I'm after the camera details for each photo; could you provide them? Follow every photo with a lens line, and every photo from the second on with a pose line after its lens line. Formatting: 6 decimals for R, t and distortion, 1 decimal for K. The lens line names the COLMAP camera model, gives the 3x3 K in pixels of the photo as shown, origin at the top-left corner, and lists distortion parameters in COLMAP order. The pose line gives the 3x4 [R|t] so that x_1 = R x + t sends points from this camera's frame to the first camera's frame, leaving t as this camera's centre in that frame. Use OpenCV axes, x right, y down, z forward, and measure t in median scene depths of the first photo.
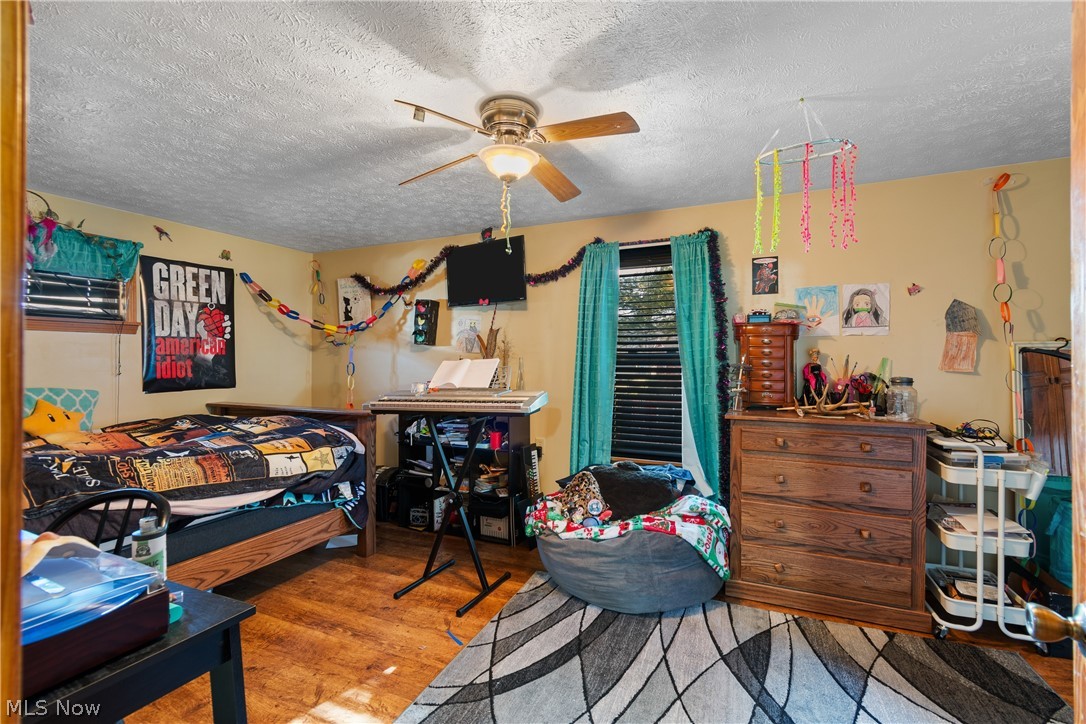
lens RADIAL K [[483.9, 0, 543.7], [0, 483.9, 363.9], [0, 0, 1]] dist [0.003789, -0.002336]
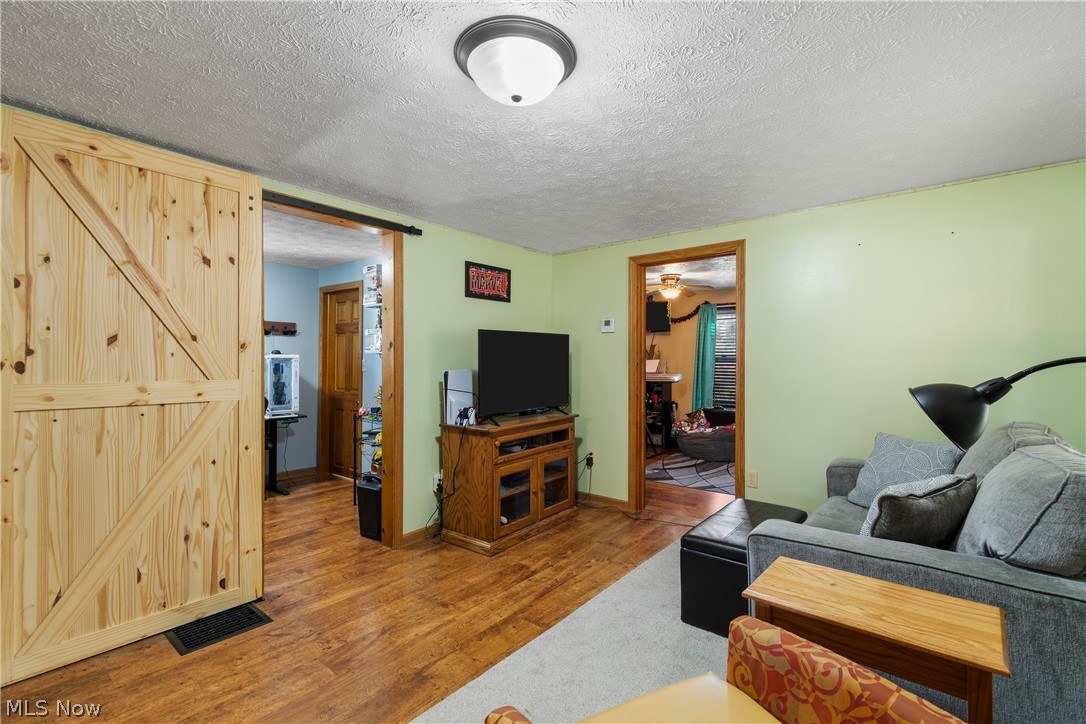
lens RADIAL K [[483.9, 0, 544.9], [0, 483.9, 360.6], [0, 0, 1]] dist [0.003789, -0.002336]
pose [[0.969762, 0.001317, -0.244050, -0.052018], [-0.000634, 0.999996, 0.002875, -0.012907], [0.244053, -0.002633, 0.969758, -1.170834]]
